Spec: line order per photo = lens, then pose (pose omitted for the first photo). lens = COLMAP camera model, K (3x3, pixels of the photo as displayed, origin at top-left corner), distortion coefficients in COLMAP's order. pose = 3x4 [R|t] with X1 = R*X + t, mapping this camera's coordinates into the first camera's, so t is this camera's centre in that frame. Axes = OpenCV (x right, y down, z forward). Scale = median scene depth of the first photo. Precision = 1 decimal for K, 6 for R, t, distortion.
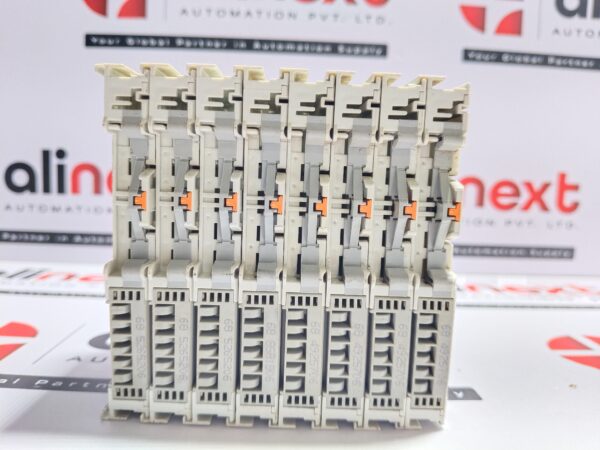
lens RADIAL K [[493.3, 0, 300.0], [0, 493.3, 225.0], [0, 0, 1]] dist [-0.005466, -0.004623]
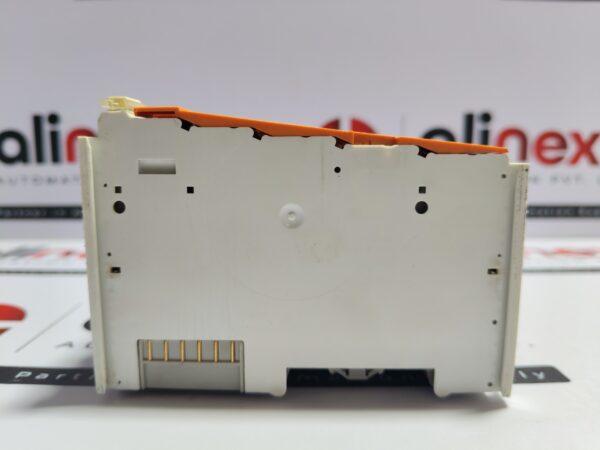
lens RADIAL K [[489.8, 0, 300.0], [0, 489.8, 225.0], [0, 0, 1]] dist [-0.005925, -0.016824]
pose [[0.999237, -0.032777, -0.021249, -0.022036], [0.033636, 0.998575, 0.041443, 0.027588], [0.019860, -0.042126, 0.998915, 0.108434]]
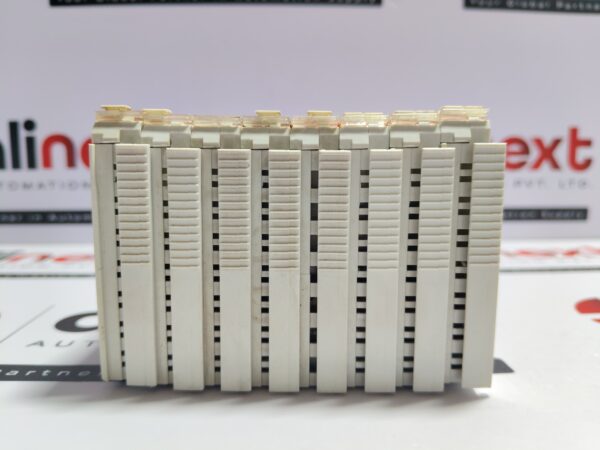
lens RADIAL K [[489.8, 0, 300.0], [0, 489.8, 225.0], [0, 0, 1]] dist [-0.005925, -0.016824]
pose [[0.999230, -0.037985, 0.009801, 0.000511], [0.037649, 0.998762, 0.032508, 0.030197], [-0.011024, -0.032114, 0.999423, 0.083872]]
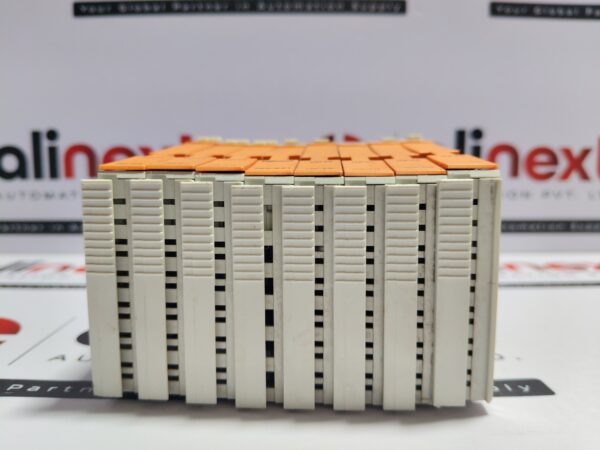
lens RADIAL K [[489.8, 0, 300.0], [0, 489.8, 225.0], [0, 0, 1]] dist [-0.005925, -0.016824]
pose [[0.999244, -0.033260, -0.020122, -0.011807], [0.033504, 0.999368, 0.011891, 0.027272], [0.019713, -0.012556, 0.999727, 0.099086]]
